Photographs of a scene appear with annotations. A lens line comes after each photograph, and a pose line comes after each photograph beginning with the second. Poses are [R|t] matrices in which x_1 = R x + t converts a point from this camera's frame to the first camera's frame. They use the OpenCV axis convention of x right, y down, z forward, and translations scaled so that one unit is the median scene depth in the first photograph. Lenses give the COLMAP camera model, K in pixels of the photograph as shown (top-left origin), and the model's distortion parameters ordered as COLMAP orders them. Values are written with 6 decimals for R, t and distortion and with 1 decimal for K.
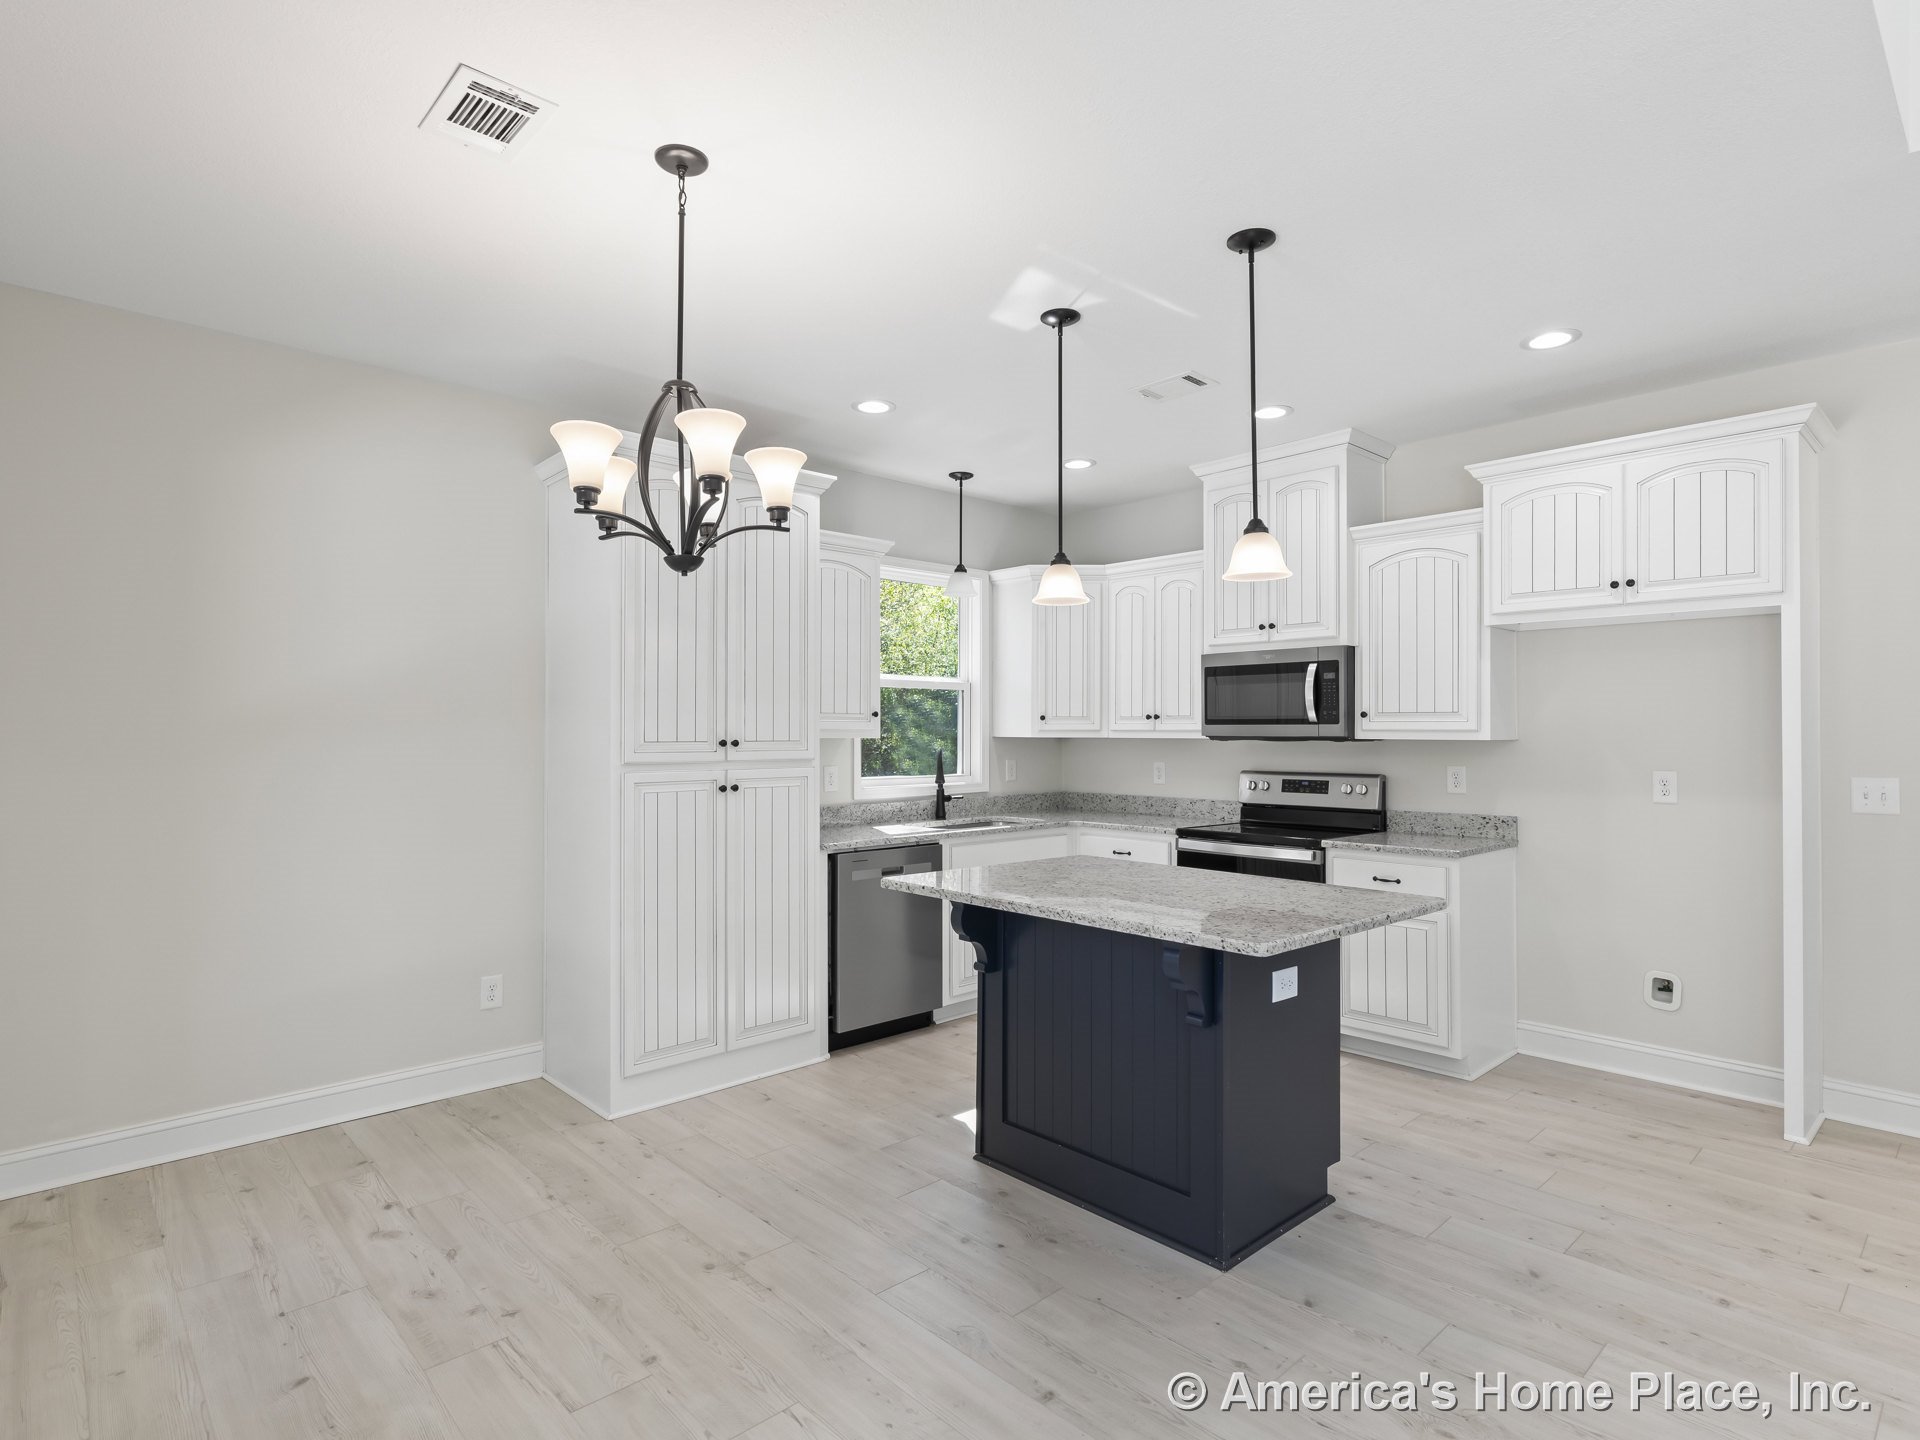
lens RADIAL K [[1003.9, 0, 973.8], [0, 1003.9, 722.2], [0, 0, 1]] dist [-0.000252, -0.001534]
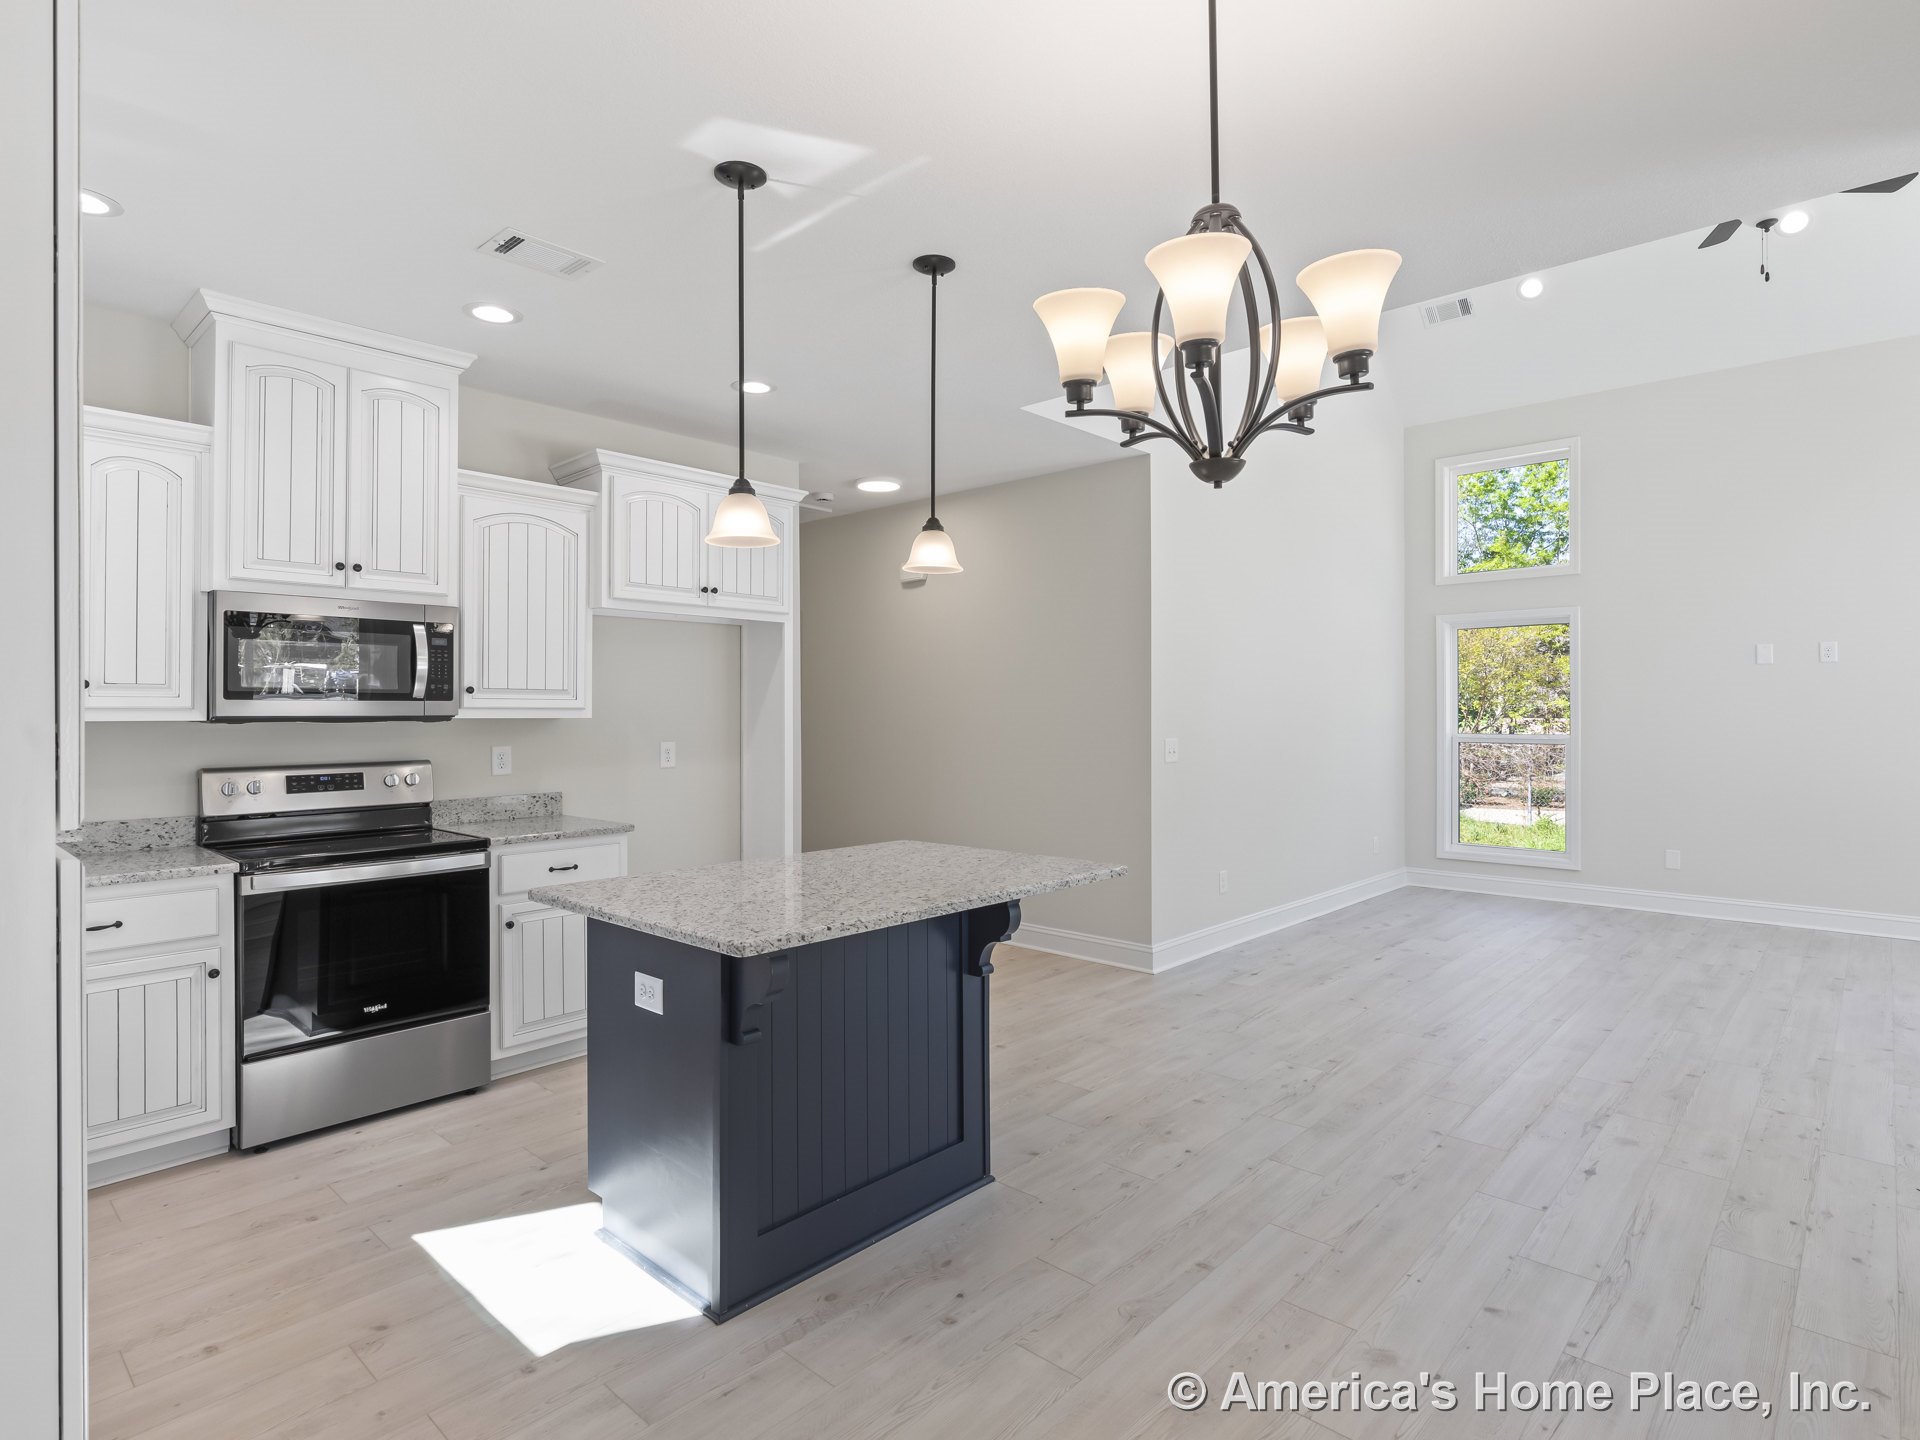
lens RADIAL K [[1010.3, 0, 976.8], [0, 1010.3, 705.3], [0, 0, 1]] dist [-0.000975, -0.002121]
pose [[-0.078649, 0.005527, 0.996887, -0.513015], [-0.006957, 0.999957, -0.006093, 0.007991], [-0.996878, -0.007414, -0.078607, 0.636927]]
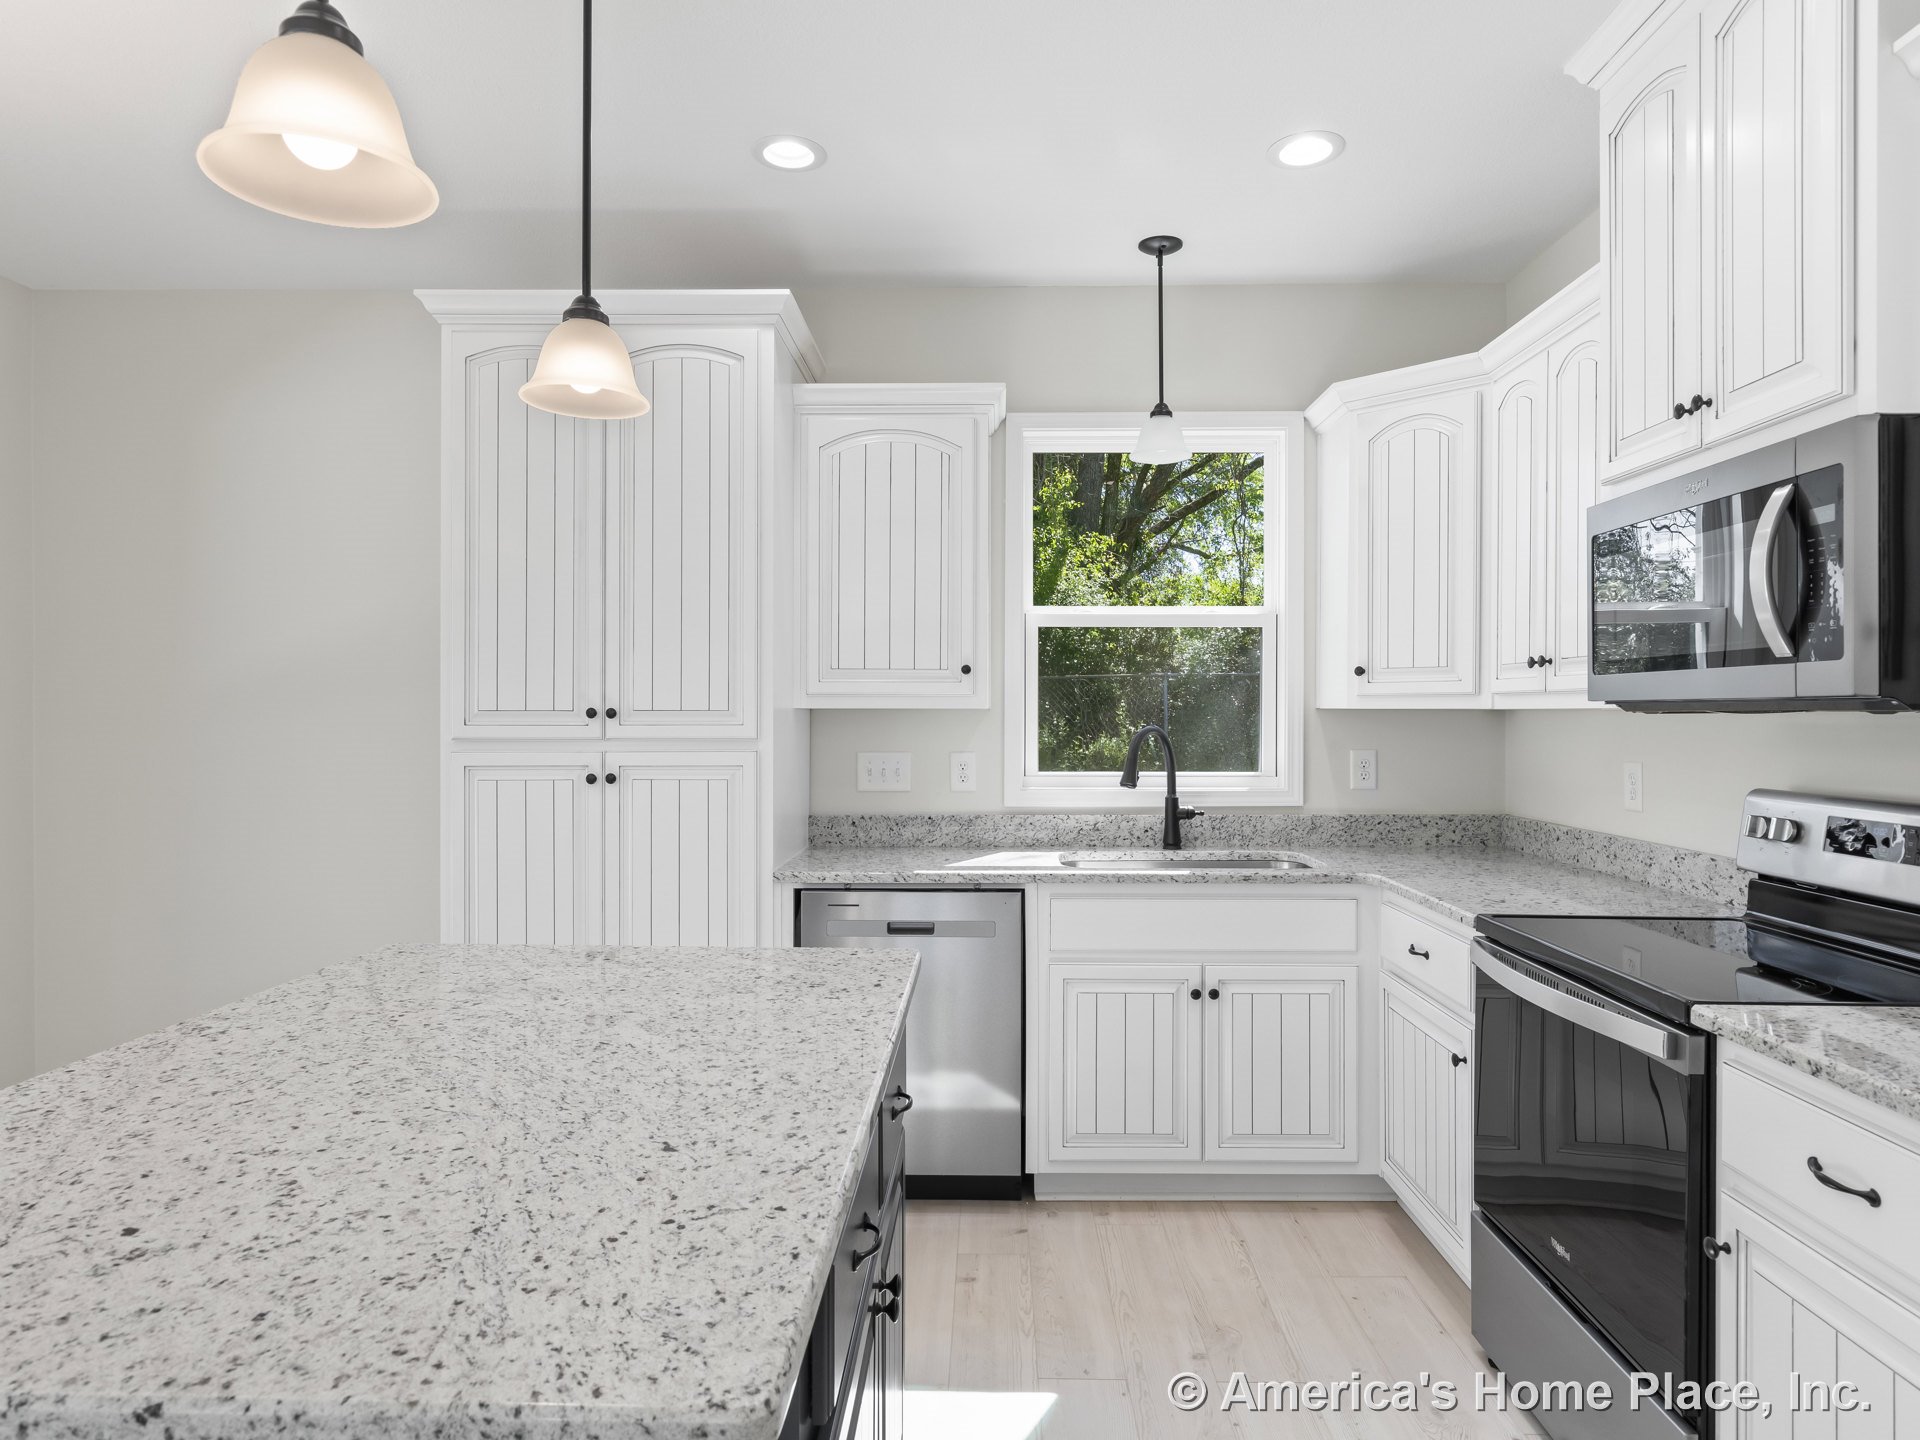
lens RADIAL K [[1142.8, 0, 972.8], [0, 1142.8, 717.1], [0, 0, 1]] dist [-0.000173, -0.000142]
pose [[0.715646, 0.002012, -0.698461, 0.423765], [0.006873, 0.999927, 0.009922, 0.015458], [0.698430, -0.011901, 0.715580, 0.539181]]
